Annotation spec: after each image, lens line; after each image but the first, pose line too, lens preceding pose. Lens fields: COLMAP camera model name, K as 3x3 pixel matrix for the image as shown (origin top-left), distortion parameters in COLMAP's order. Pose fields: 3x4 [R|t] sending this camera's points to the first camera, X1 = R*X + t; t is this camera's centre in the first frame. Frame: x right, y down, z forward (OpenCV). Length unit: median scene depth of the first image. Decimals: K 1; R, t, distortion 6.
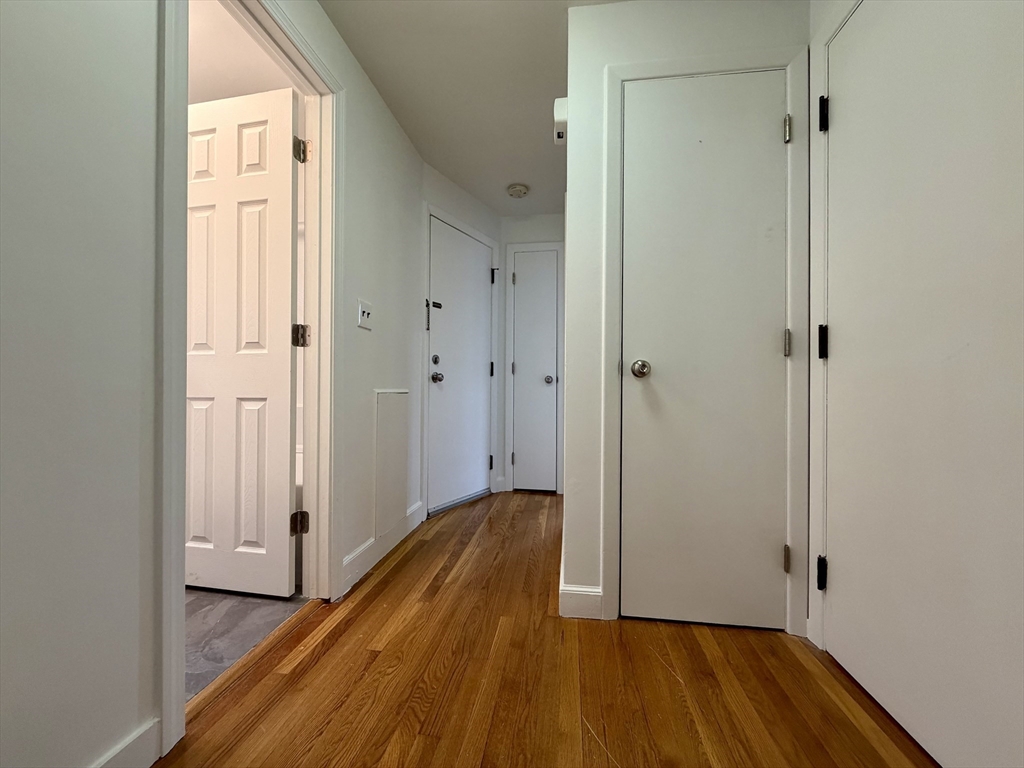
lens RADIAL K [[410.4, 0, 509.8], [0, 410.4, 384.3], [0, 0, 1]] dist [-0.000745, -0.000095]
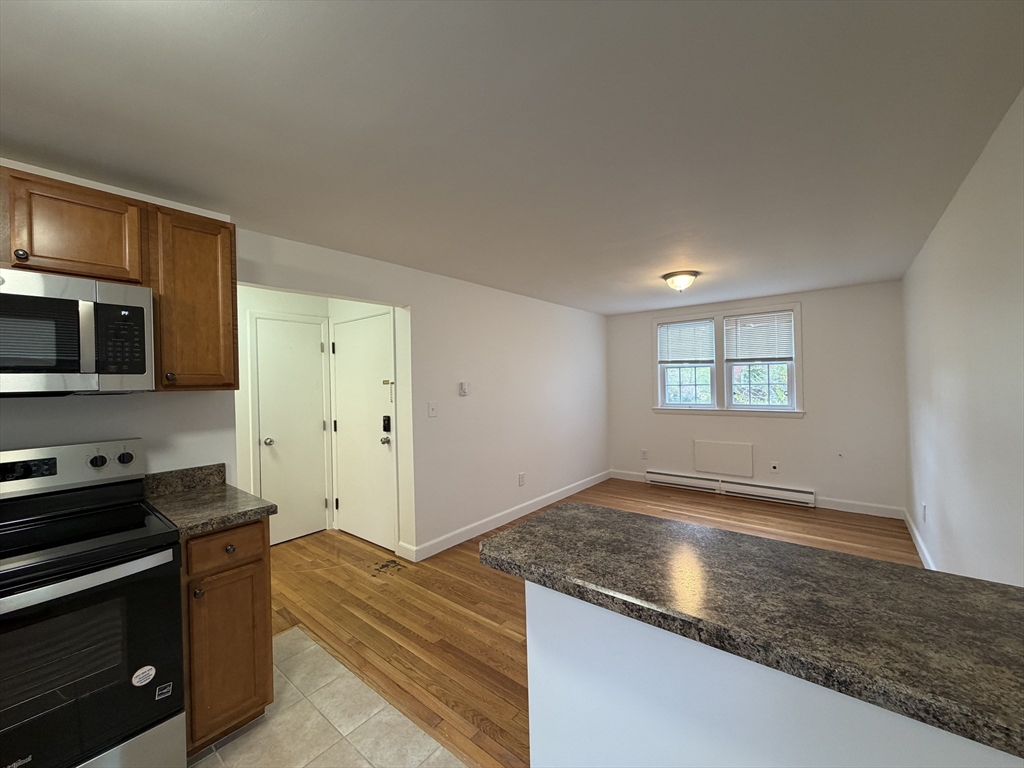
lens RADIAL K [[410.4, 0, 509.8], [0, 410.4, 384.3], [0, 0, 1]] dist [-0.000745, -0.000095]
pose [[0.512476, -0.022612, 0.858404, -0.950004], [0.019796, 0.999699, 0.014516, -0.357531], [-0.858473, 0.009554, 0.512770, -1.353638]]
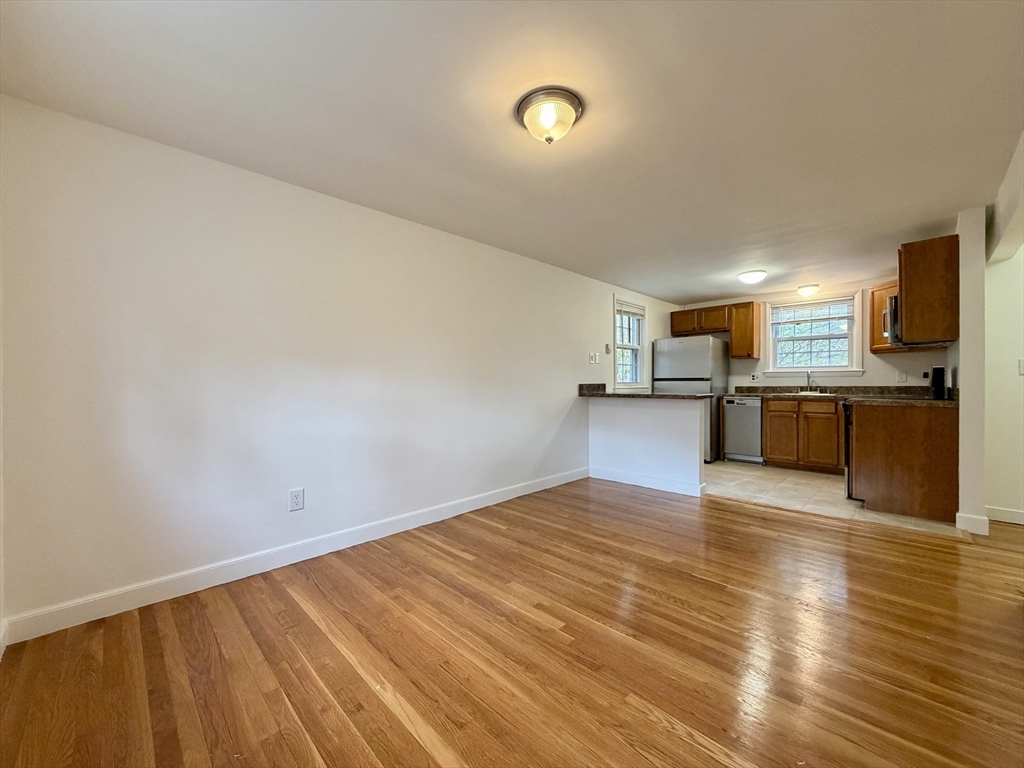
lens RADIAL K [[410.4, 0, 509.8], [0, 410.4, 384.3], [0, 0, 1]] dist [-0.000745, -0.000095]
pose [[-0.602910, -0.000540, -0.797809, 2.449624], [0.004743, 0.999980, -0.004261, -0.127130], [0.797795, -0.006353, -0.602896, -0.415662]]
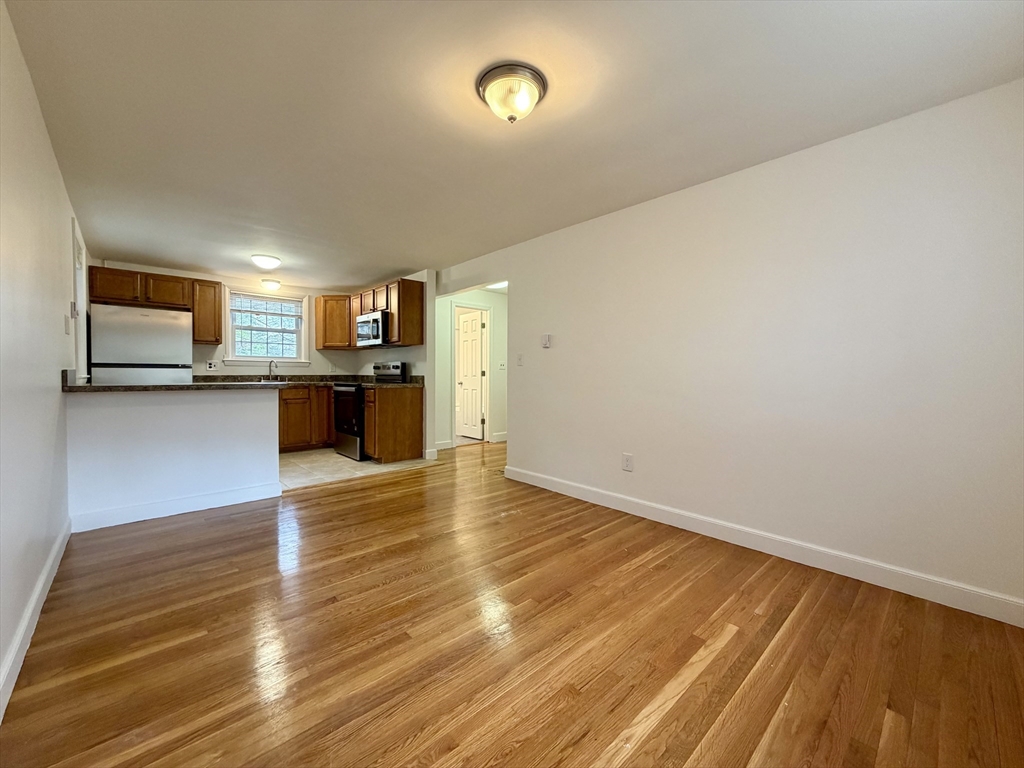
lens RADIAL K [[410.4, 0, 509.8], [0, 410.4, 384.3], [0, 0, 1]] dist [-0.000745, -0.000095]
pose [[0.776341, 0.012960, -0.630180, 2.180125], [0.003378, 0.999689, 0.024721, -0.115687], [0.630305, -0.021321, 0.776055, -1.900384]]
